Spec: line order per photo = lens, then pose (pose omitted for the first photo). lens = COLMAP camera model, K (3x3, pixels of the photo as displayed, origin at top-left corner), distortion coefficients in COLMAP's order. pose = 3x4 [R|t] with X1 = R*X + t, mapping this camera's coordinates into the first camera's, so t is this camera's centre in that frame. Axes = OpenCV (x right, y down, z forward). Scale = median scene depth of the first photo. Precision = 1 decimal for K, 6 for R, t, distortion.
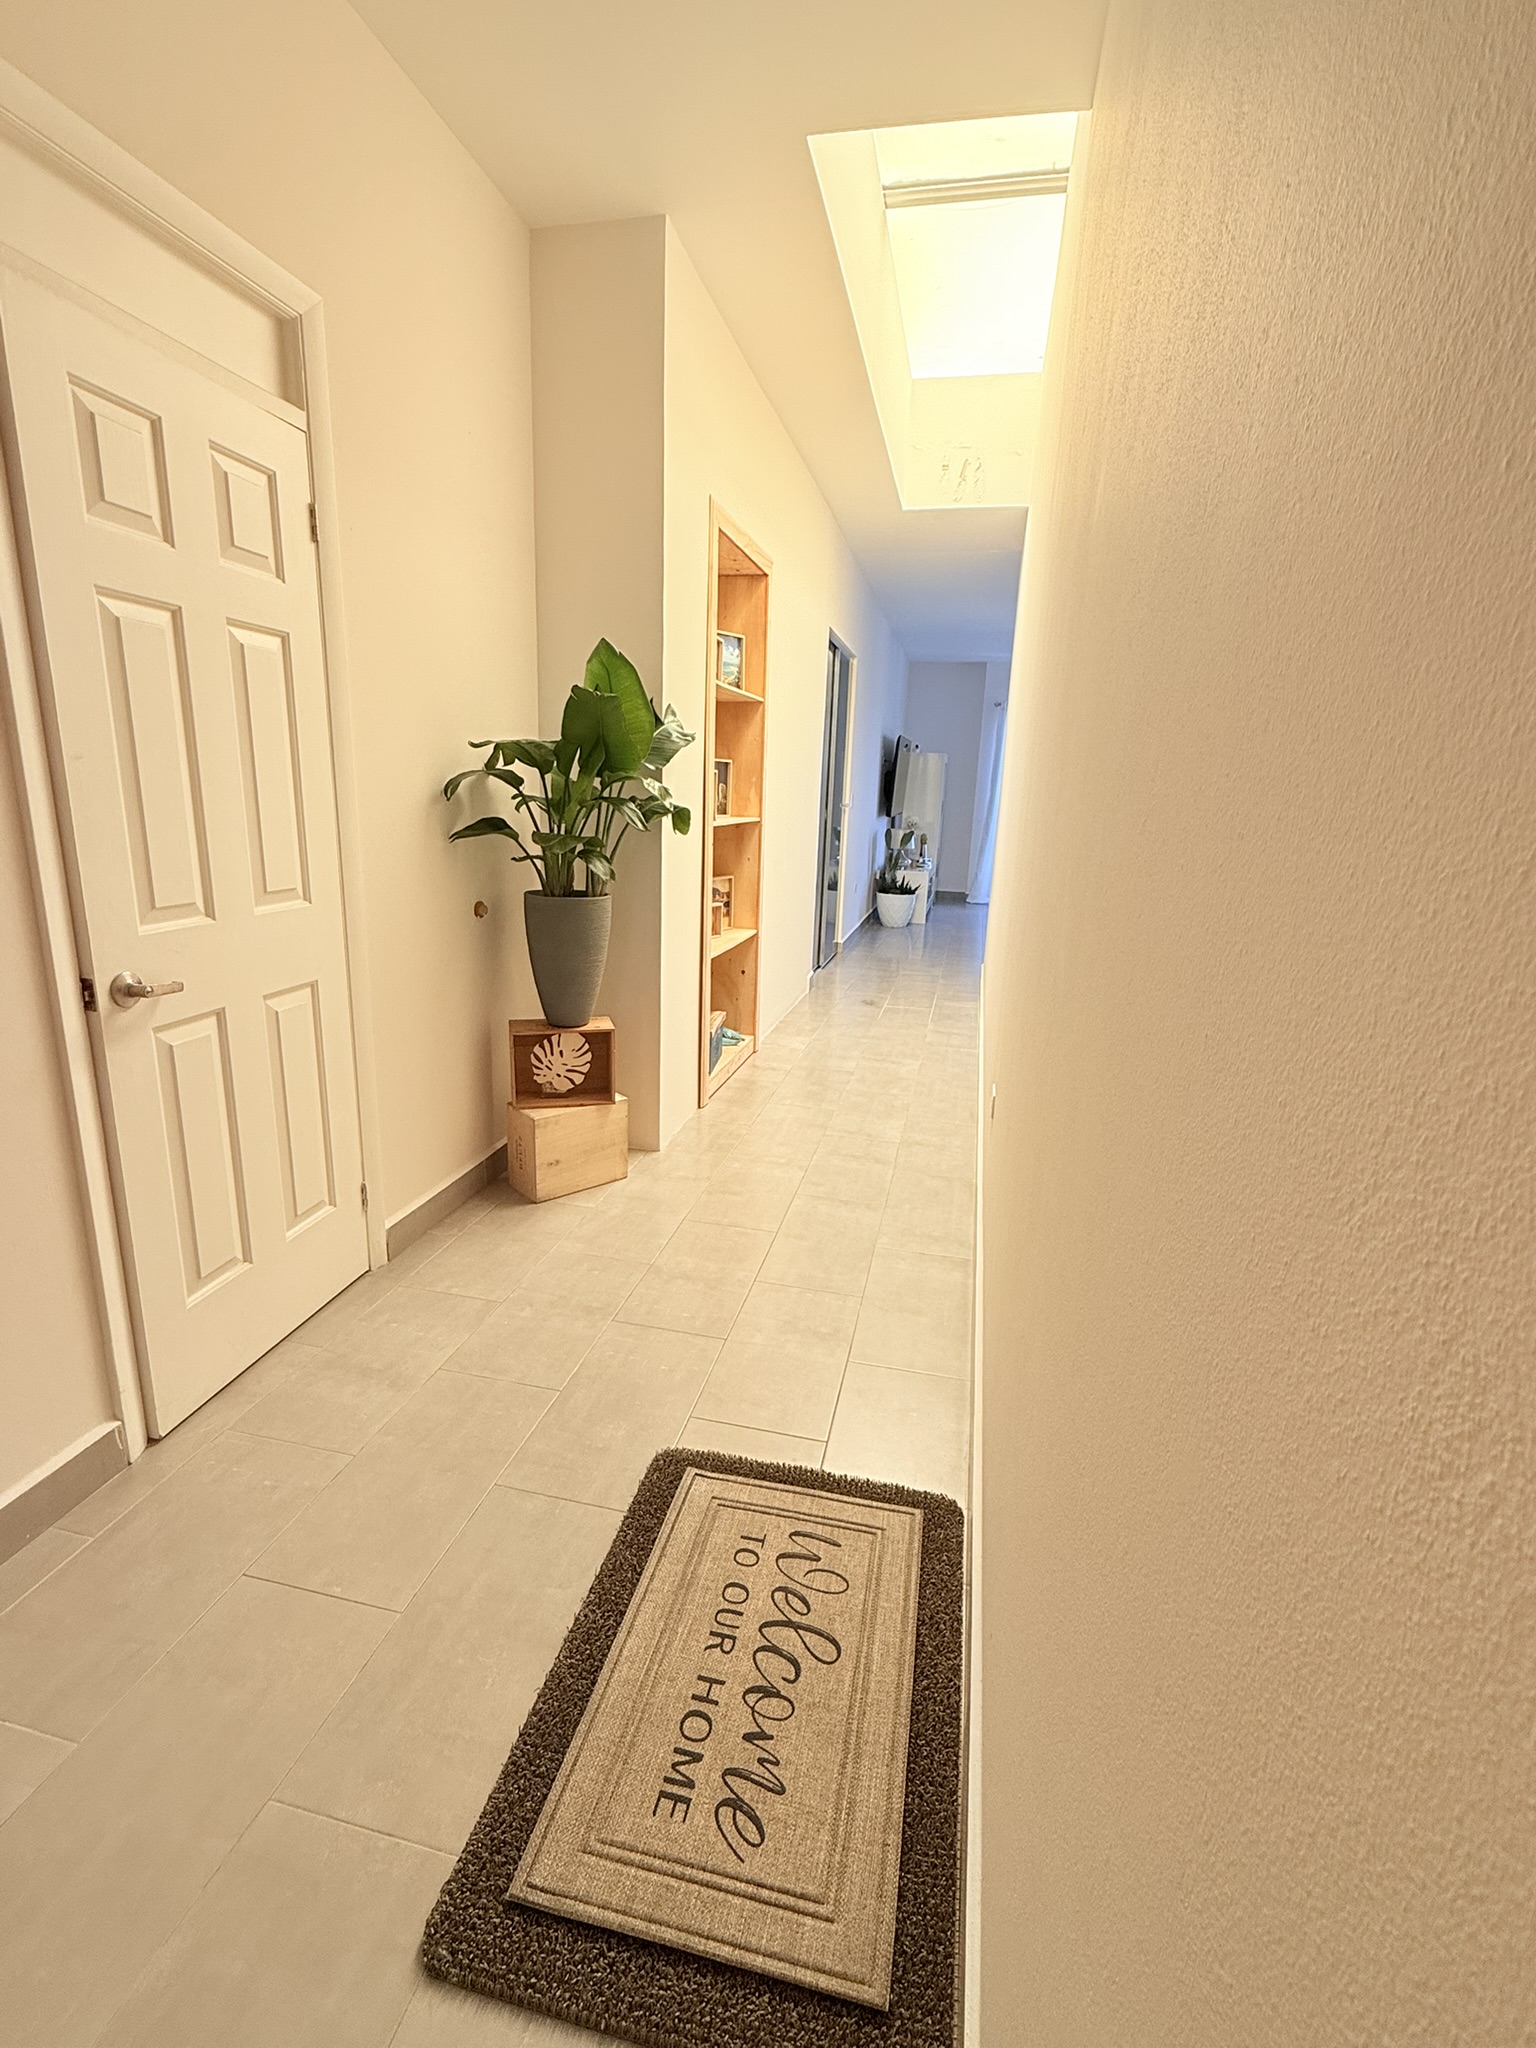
lens RADIAL K [[939.3, 0, 765.9], [0, 939.3, 1023.4], [0, 0, 1]] dist [-0.002245, -0.000360]
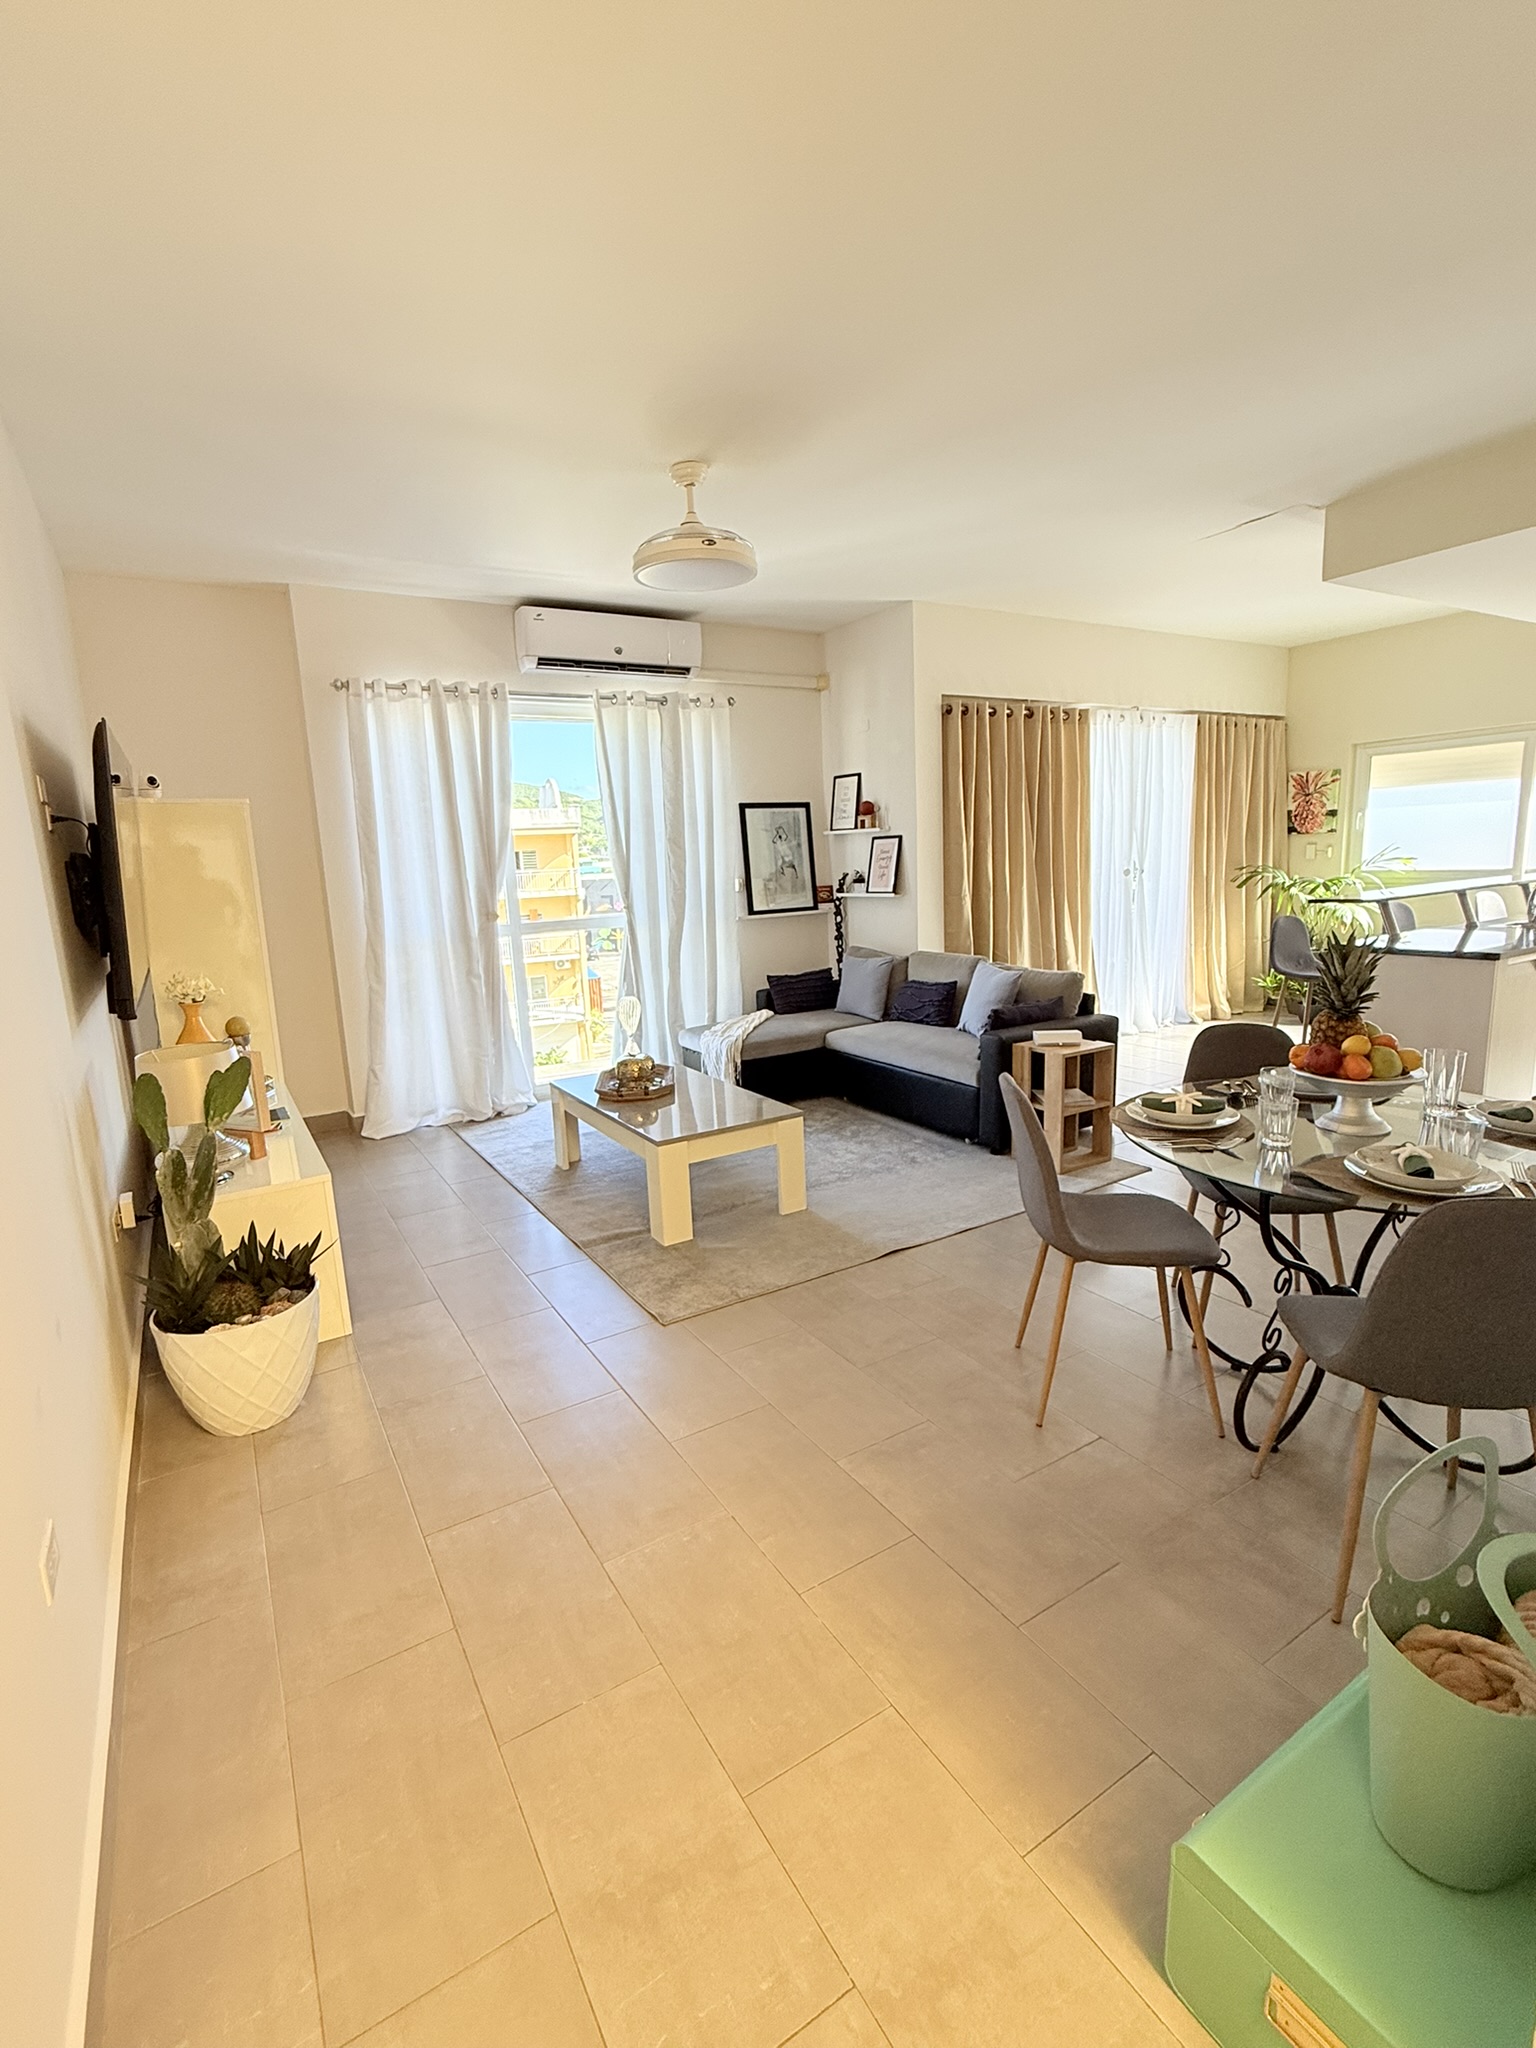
lens RADIAL K [[939.3, 0, 766.7], [0, 939.3, 1023.3], [0, 0, 1]] dist [-0.002245, -0.000360]
pose [[0.719524, -0.187383, 0.668709, 0.082538], [0.239353, 0.970824, 0.014499, -0.180580], [-0.651916, 0.149625, 0.743383, 0.683957]]
